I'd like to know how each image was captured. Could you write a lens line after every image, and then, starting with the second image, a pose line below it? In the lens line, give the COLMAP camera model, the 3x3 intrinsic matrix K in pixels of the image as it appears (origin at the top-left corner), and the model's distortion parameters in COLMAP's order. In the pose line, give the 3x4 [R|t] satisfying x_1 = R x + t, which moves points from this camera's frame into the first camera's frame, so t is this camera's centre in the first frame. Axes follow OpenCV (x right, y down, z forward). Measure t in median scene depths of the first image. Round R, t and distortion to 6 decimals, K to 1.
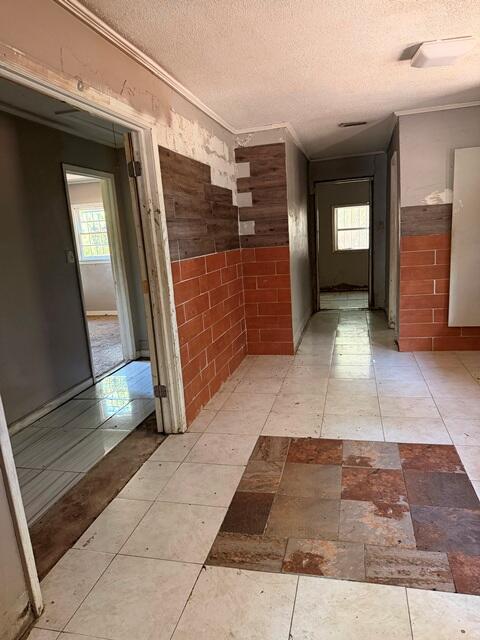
lens RADIAL K [[455.4, 0, 241.8], [0, 455.4, 323.9], [0, 0, 1]] dist [0.000785, -0.007942]
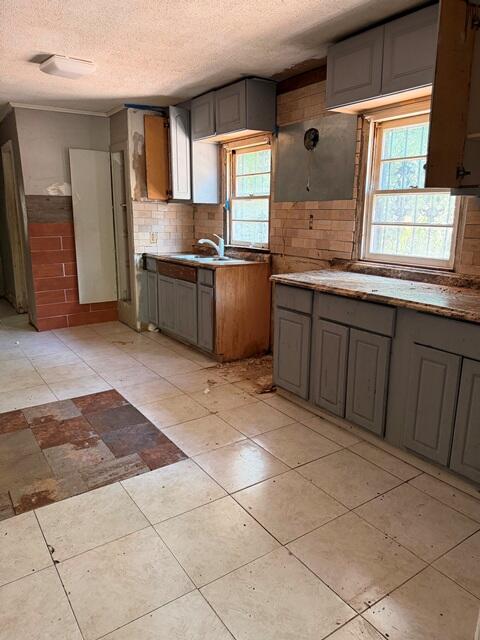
lens RADIAL K [[455.4, 0, 241.8], [0, 455.4, 323.9], [0, 0, 1]] dist [0.000785, -0.007942]
pose [[0.662996, -0.109280, 0.740604, -0.213185], [0.098783, 0.993408, 0.058152, 0.047458], [-0.742077, 0.034605, 0.669420, -0.113726]]
